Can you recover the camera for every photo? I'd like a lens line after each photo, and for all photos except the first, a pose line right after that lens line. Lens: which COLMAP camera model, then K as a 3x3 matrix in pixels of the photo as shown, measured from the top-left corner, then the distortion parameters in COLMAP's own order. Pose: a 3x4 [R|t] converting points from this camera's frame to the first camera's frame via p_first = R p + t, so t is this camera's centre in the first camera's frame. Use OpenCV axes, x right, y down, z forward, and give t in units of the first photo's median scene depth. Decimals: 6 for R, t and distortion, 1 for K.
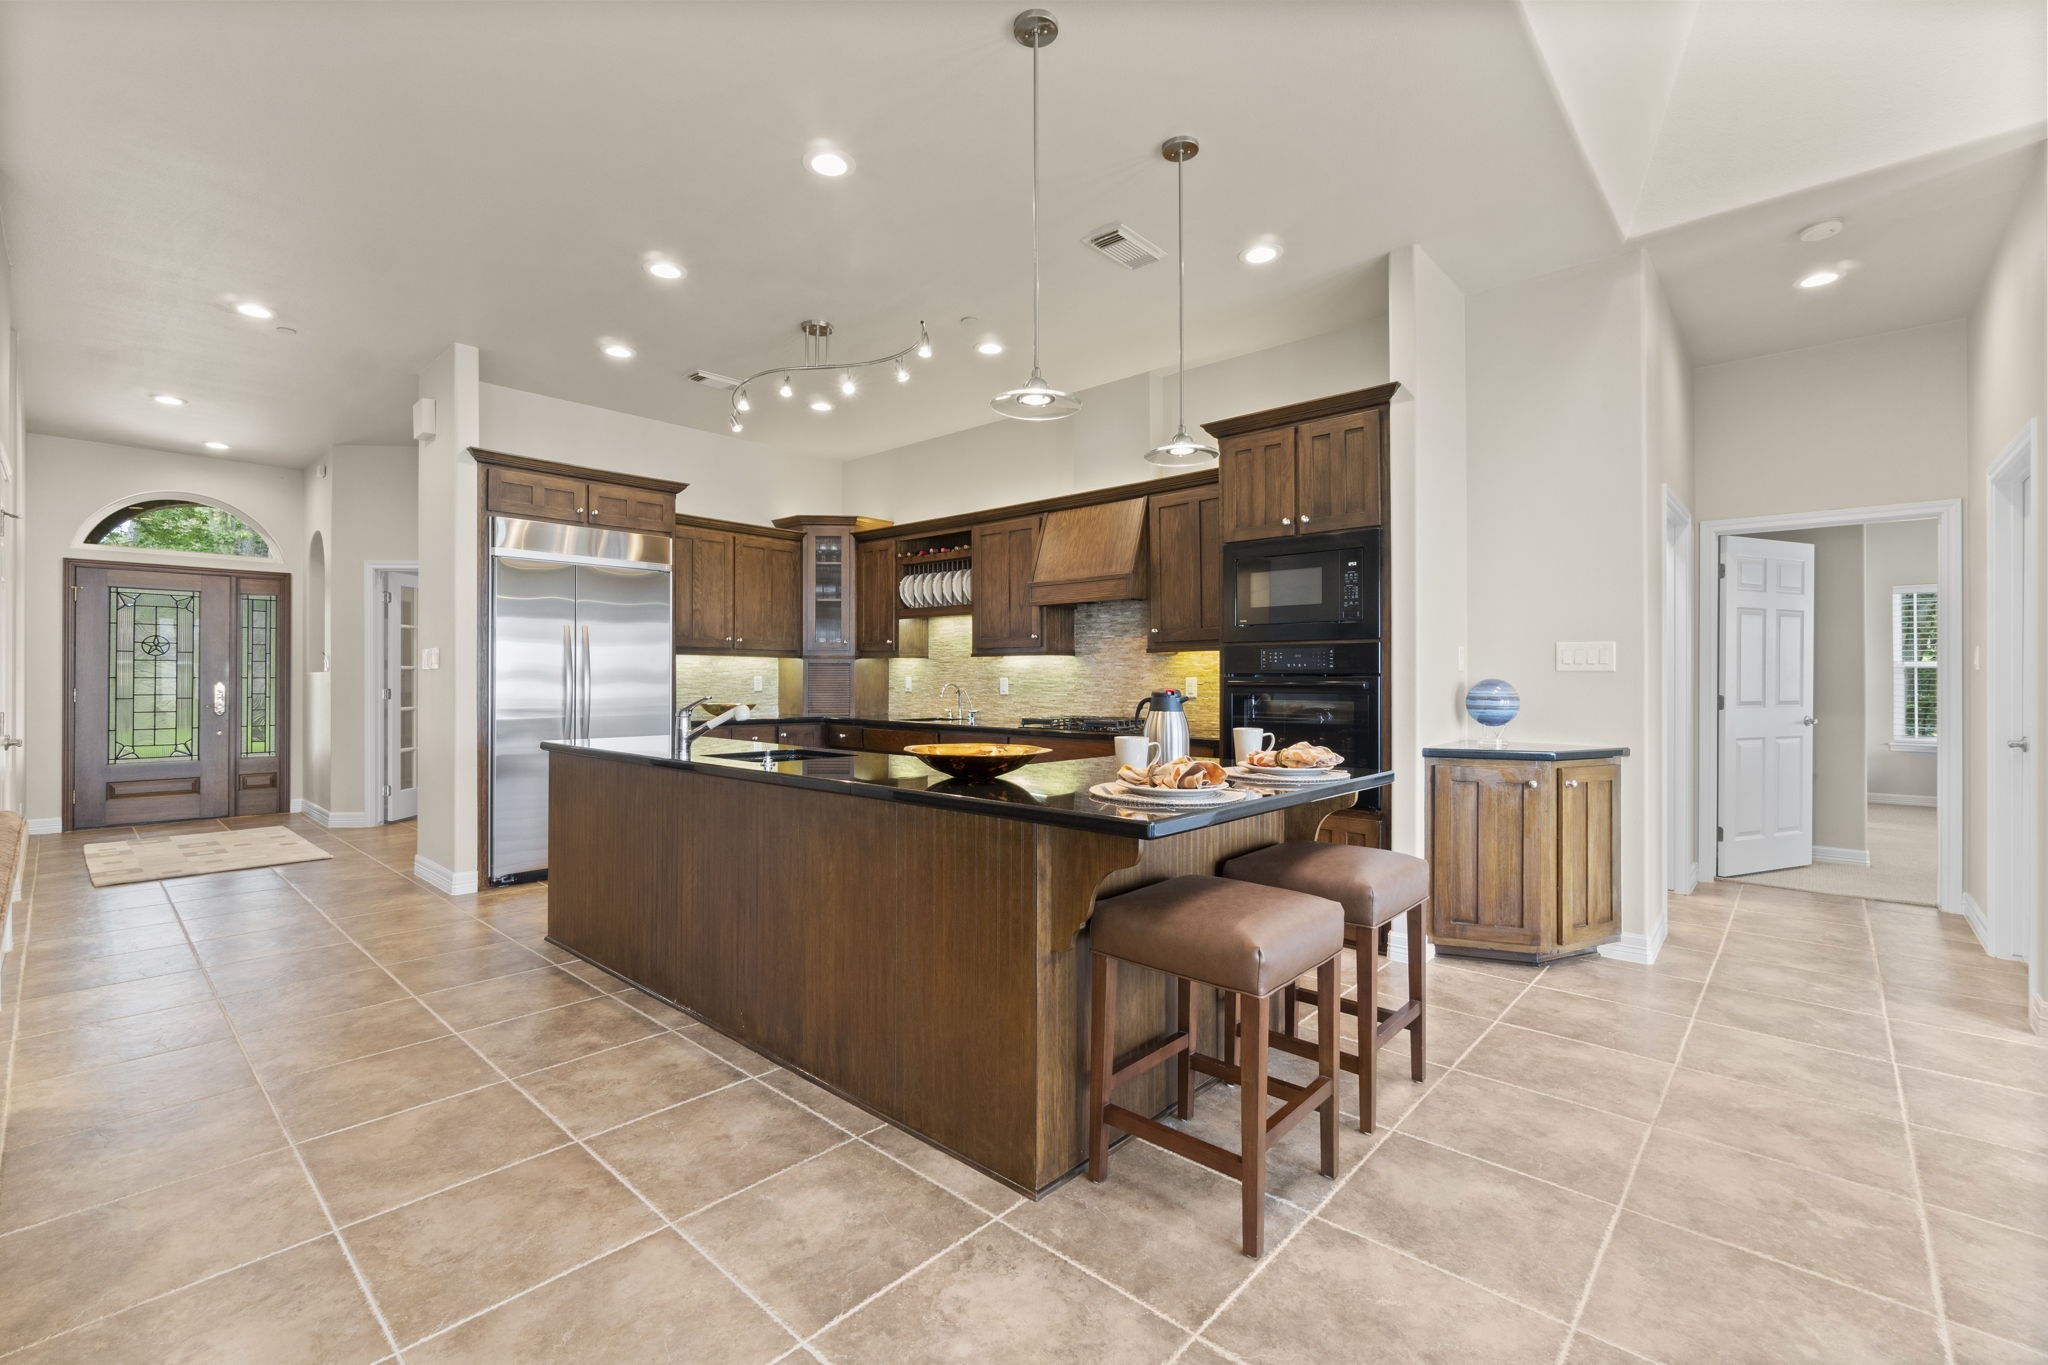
lens RADIAL K [[885.2, 0, 1002.8], [0, 885.2, 665.5], [0, 0, 1]] dist [-0.009955, 0.004919]
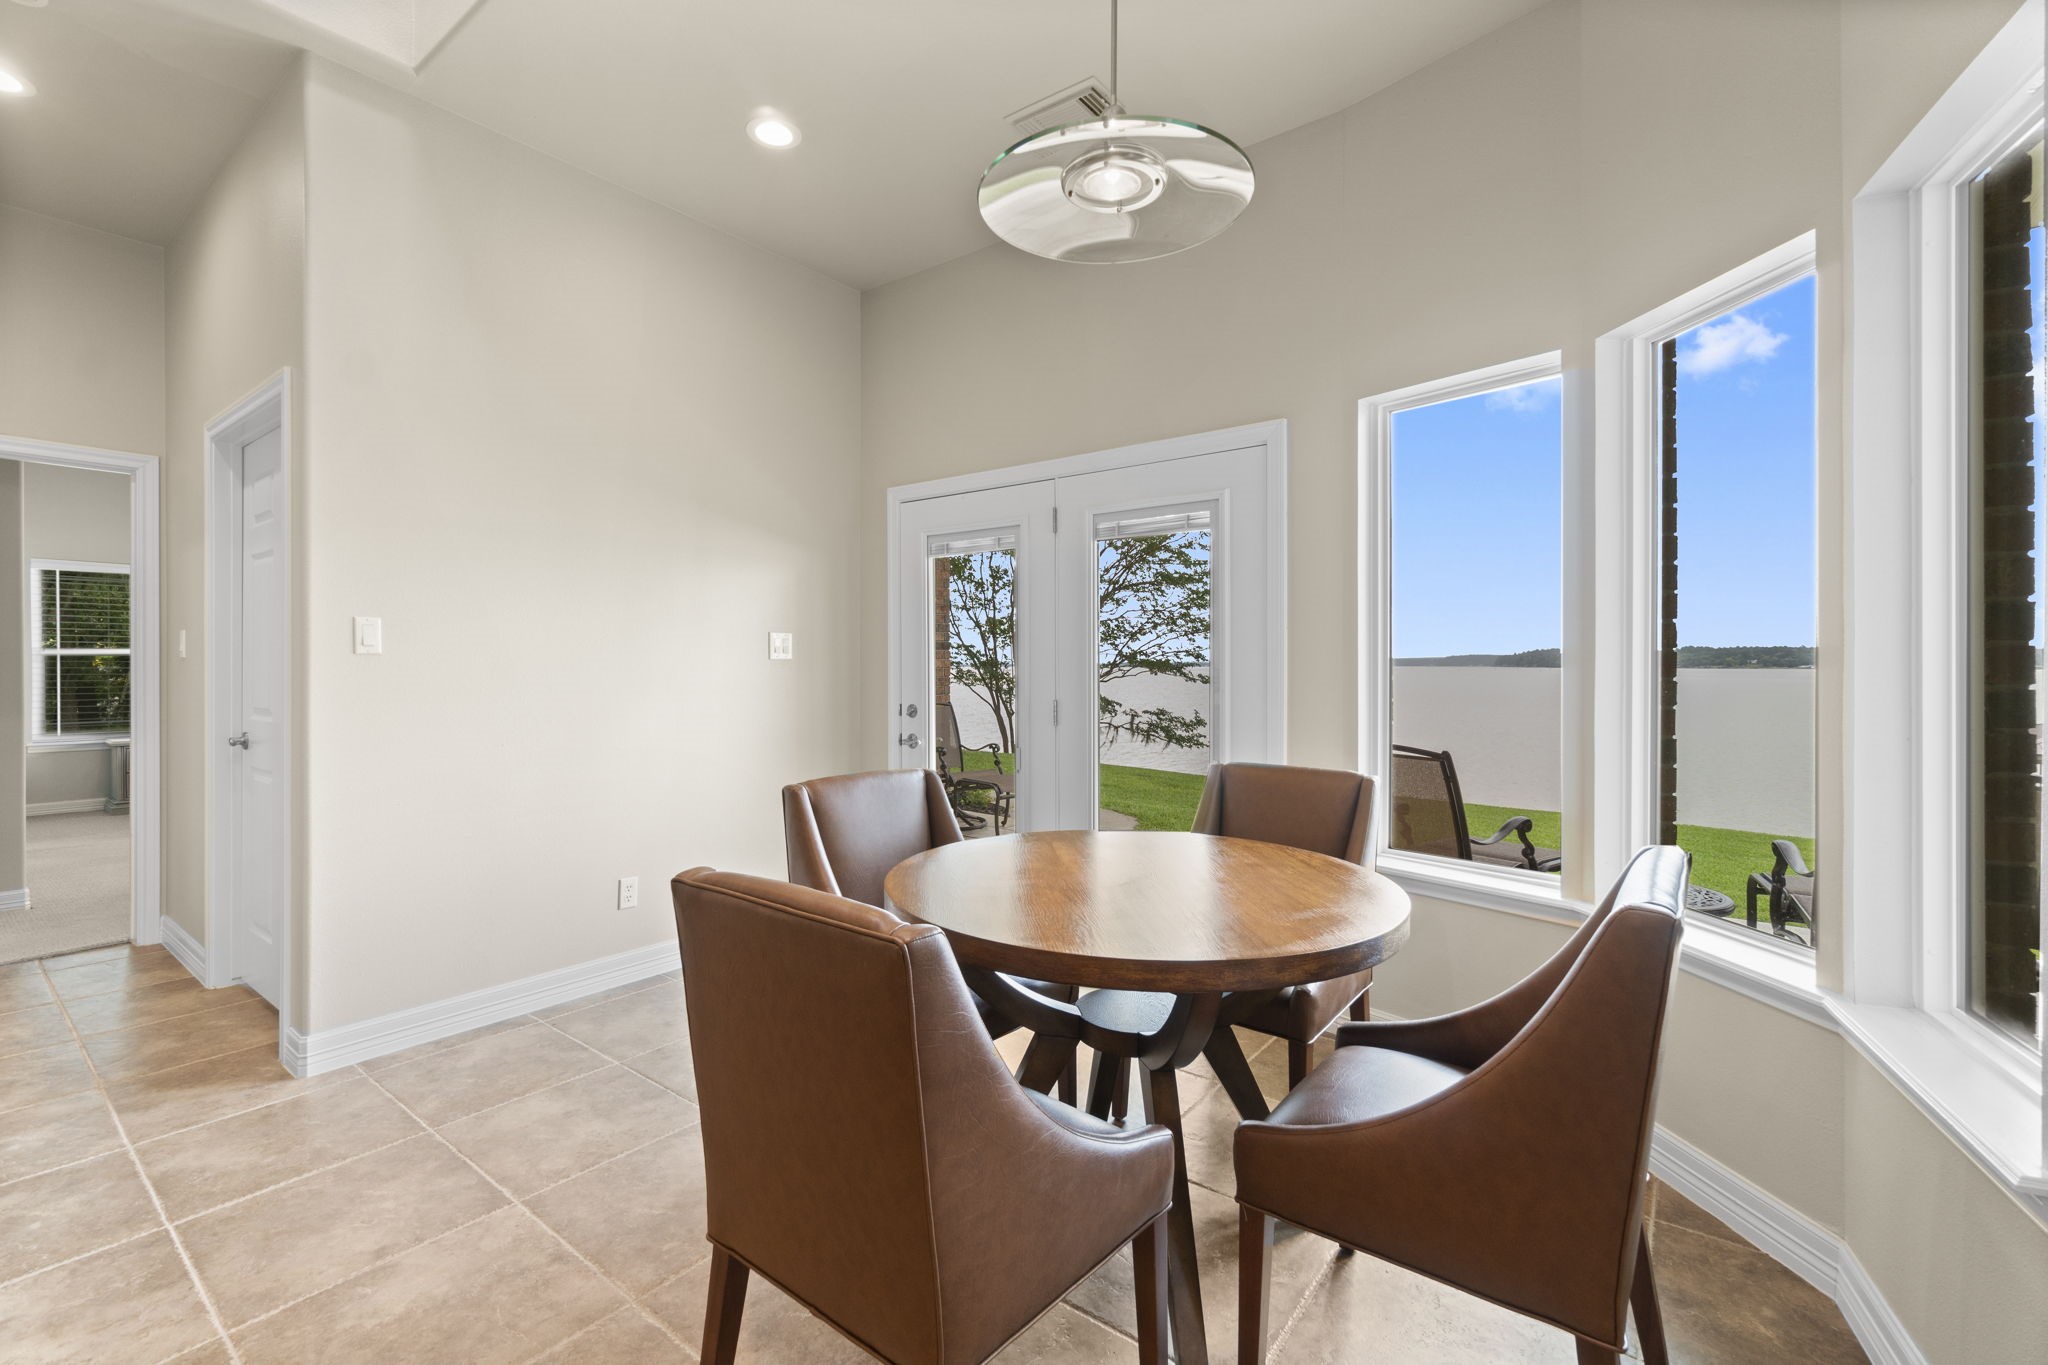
lens RADIAL K [[885.2, 0, 1002.8], [0, 885.2, 665.5], [0, 0, 1]] dist [-0.009955, 0.004919]
pose [[-0.080990, -0.005514, 0.996700, 0.168186], [-0.005836, 0.999970, 0.005058, 0.003356], [-0.996698, -0.005407, -0.081020, 0.250193]]
